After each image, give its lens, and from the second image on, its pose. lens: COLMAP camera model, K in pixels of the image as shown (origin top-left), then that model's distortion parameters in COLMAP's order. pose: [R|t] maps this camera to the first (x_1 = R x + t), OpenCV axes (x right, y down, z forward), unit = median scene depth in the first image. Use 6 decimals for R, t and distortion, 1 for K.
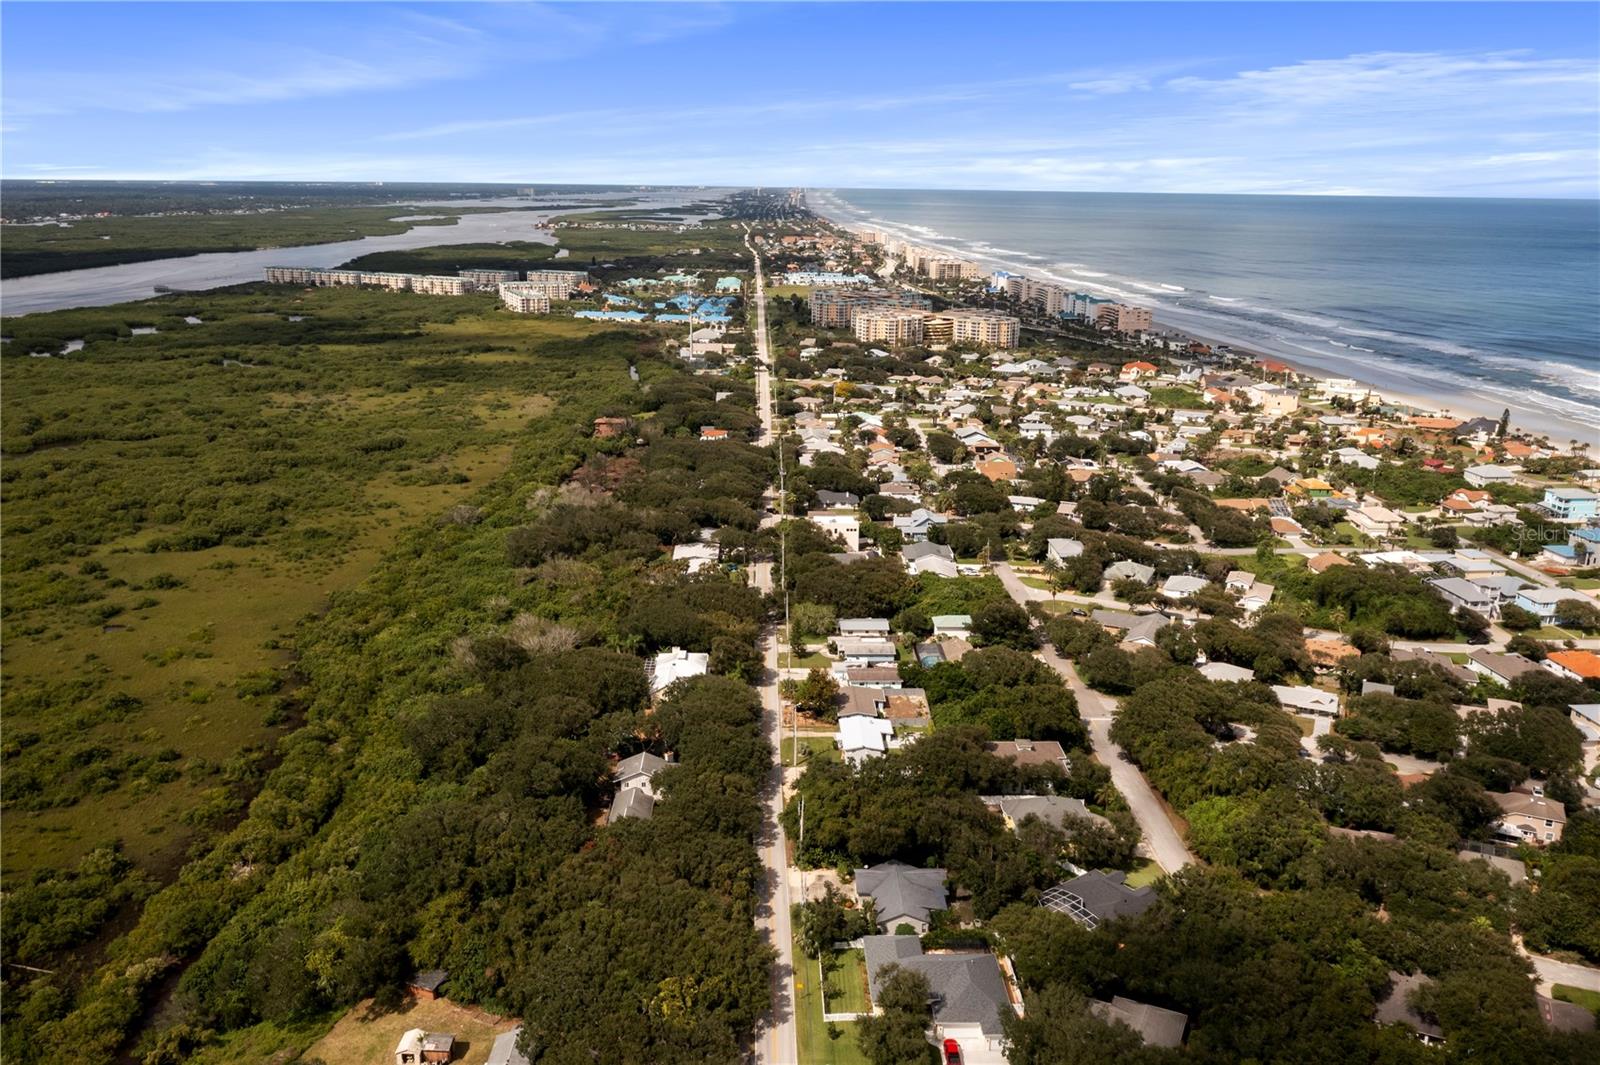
lens RADIAL K [[1259.0, 0, 800.2], [0, 1259.0, 531.3], [0, 0, 1]] dist [-0.015942, -0.009881]
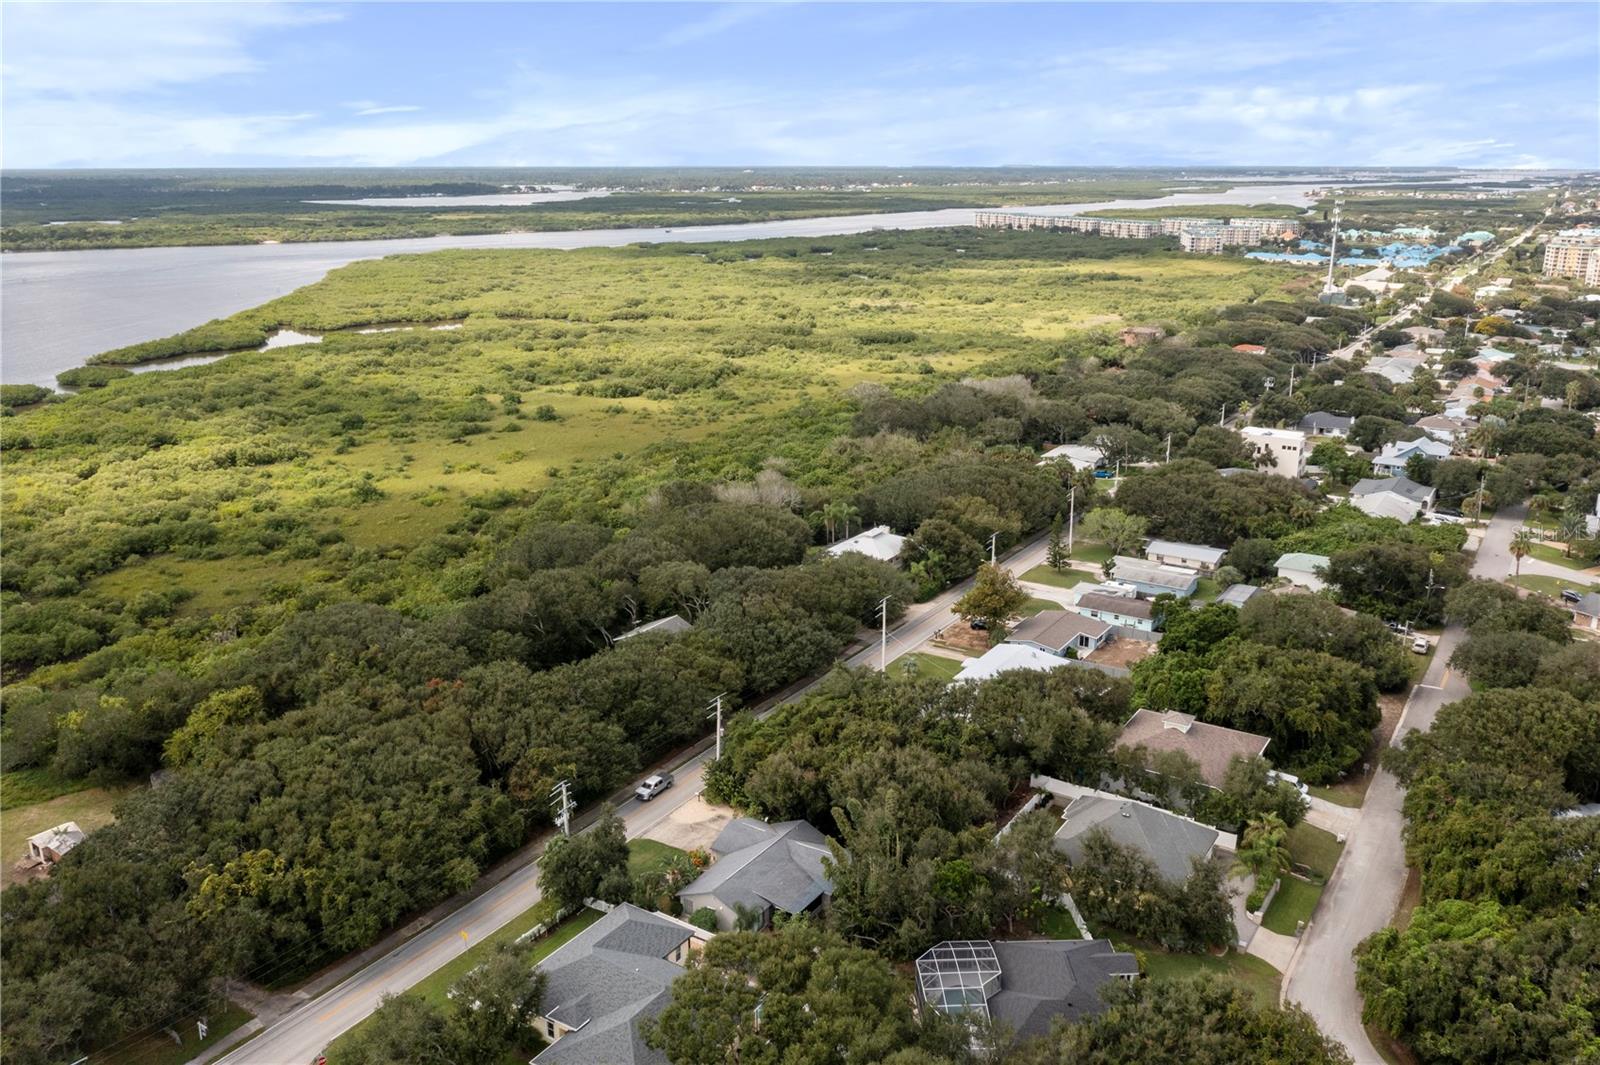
lens RADIAL K [[1259.0, 0, 799.4], [0, 1259.0, 533.8], [0, 0, 1]] dist [-0.015942, -0.009881]
pose [[0.820168, 0.147717, -0.552724, 0.264644], [-0.141533, 0.988451, 0.054149, 0.059200], [0.554340, 0.033817, 0.831603, 0.320020]]
